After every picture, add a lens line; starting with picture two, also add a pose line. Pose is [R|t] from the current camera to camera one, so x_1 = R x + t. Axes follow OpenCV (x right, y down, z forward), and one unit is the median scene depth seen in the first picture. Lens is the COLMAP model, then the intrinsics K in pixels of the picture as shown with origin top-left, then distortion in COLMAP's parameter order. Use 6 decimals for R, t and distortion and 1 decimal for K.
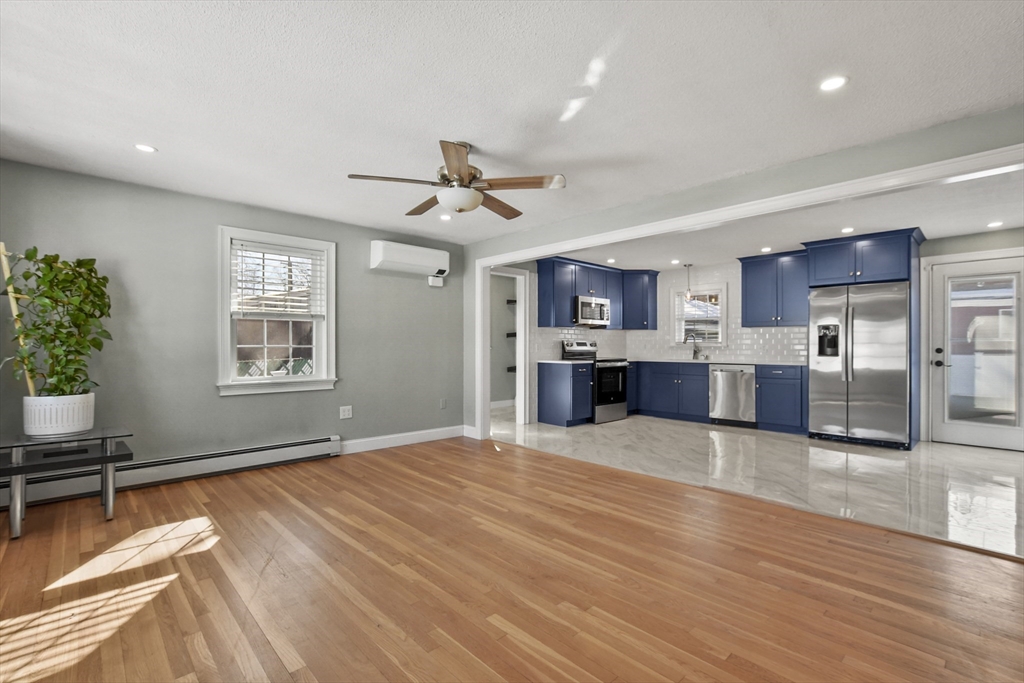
lens RADIAL K [[459.4, 0, 512.0], [0, 459.4, 341.5], [0, 0, 1]] dist [-0.000289, 0.000054]
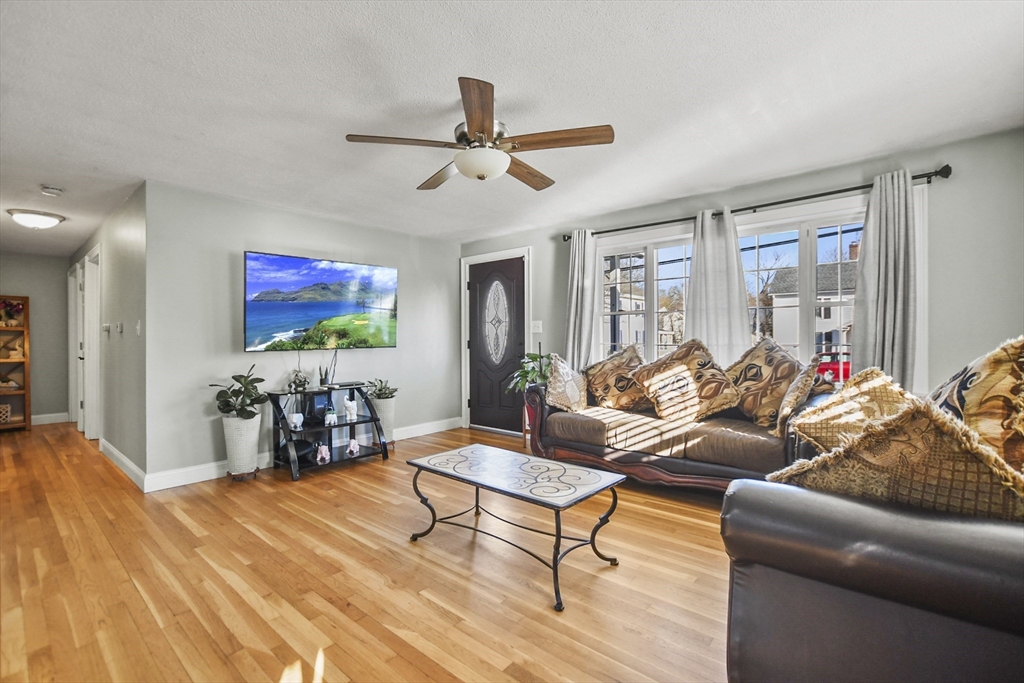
lens RADIAL K [[453.8, 0, 510.6], [0, 453.8, 348.0], [0, 0, 1]] dist [-0.003037, -0.000002]
pose [[-0.994948, 0.001517, -0.100376, -0.073377], [0.002269, 0.999970, -0.007371, 0.024660], [0.100361, -0.007562, -0.994922, 1.680081]]
